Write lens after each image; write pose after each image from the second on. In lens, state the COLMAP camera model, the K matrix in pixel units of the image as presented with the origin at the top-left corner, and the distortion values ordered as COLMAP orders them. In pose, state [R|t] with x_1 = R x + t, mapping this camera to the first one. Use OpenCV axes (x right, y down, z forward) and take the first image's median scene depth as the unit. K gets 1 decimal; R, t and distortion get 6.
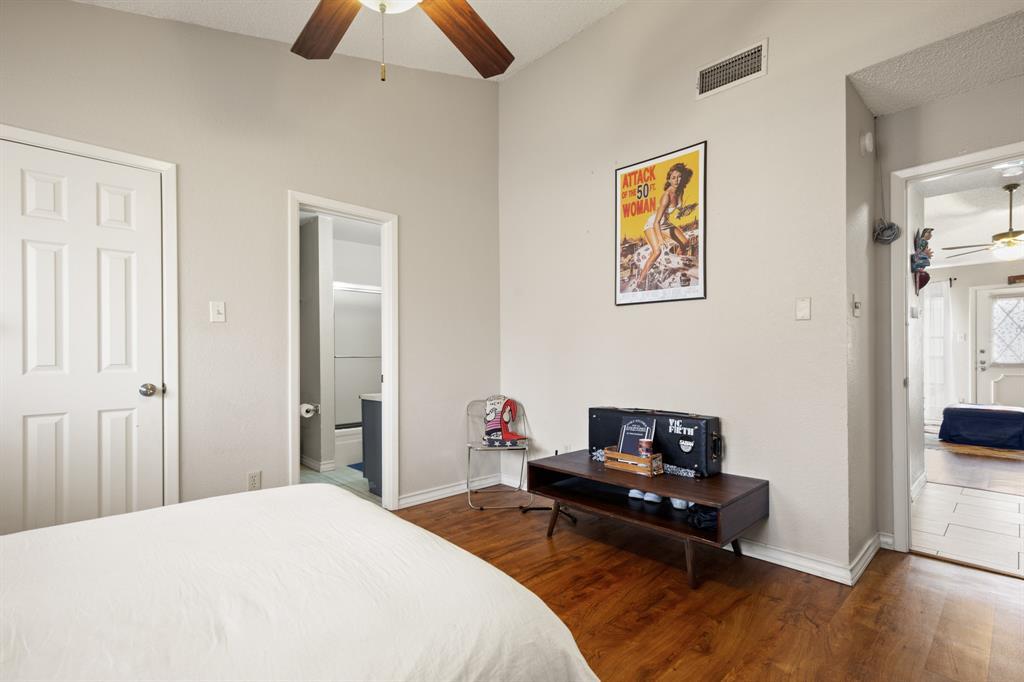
lens RADIAL K [[471.1, 0, 513.8], [0, 471.1, 349.9], [0, 0, 1]] dist [-0.001437, 0.000272]
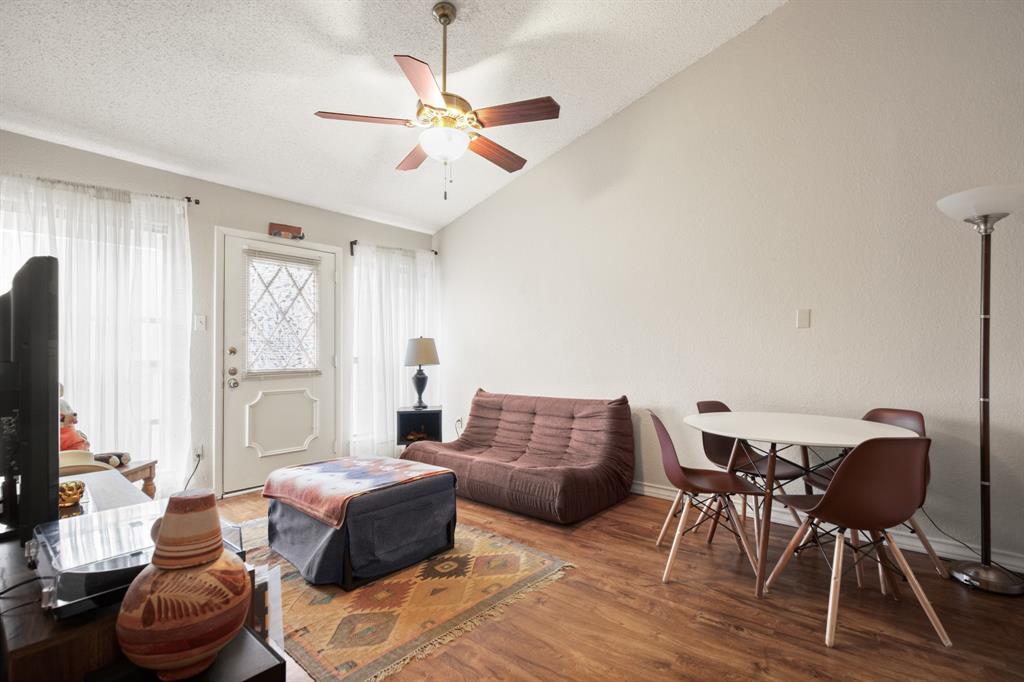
lens RADIAL K [[471.1, 0, 519.1], [0, 471.1, 347.3], [0, 0, 1]] dist [-0.001437, 0.000272]
pose [[-0.129666, 0.011045, 0.991496, 0.429737], [-0.007370, 0.999900, -0.012102, 0.002854], [-0.991530, -0.008877, -0.129572, 0.756427]]
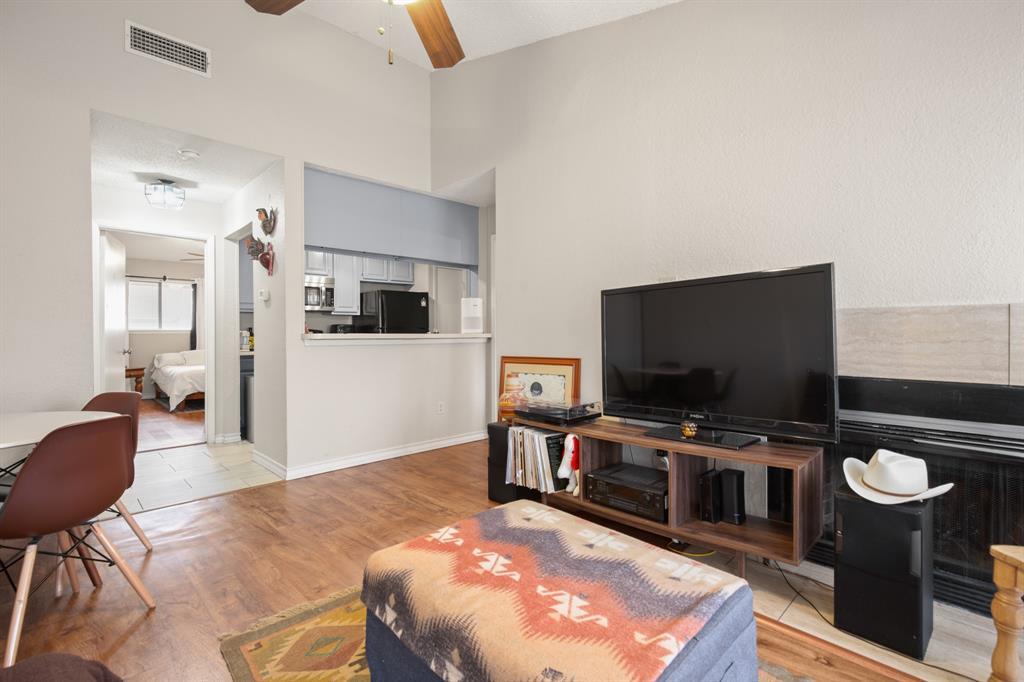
lens RADIAL K [[471.1, 0, 505.6], [0, 471.1, 333.2], [0, 0, 1]] dist [-0.001437, 0.000272]
pose [[0.017812, -0.001864, -0.999840, 1.027577], [0.015919, 0.999872, -0.001581, 0.006814], [0.999715, -0.015888, 0.017840, 0.814443]]
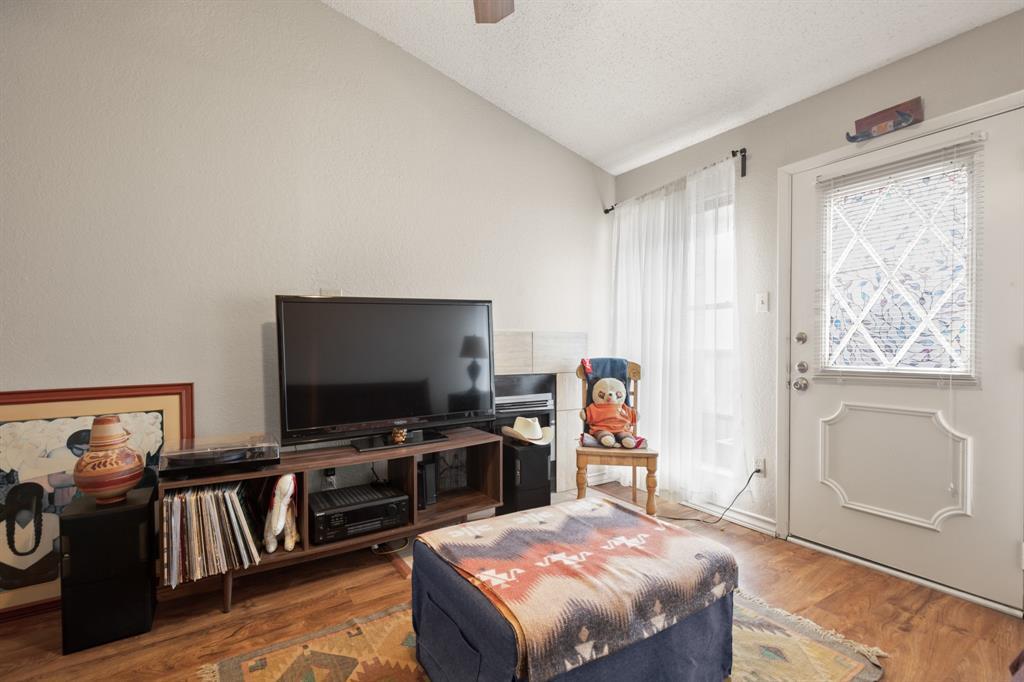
lens RADIAL K [[471.1, 0, 532.3], [0, 471.1, 350.9], [0, 0, 1]] dist [-0.001437, 0.000272]
pose [[0.986862, -0.002421, -0.161550, 0.855366], [0.006464, 0.999679, 0.024503, 0.002778], [0.161438, -0.025225, 0.986560, 0.605984]]
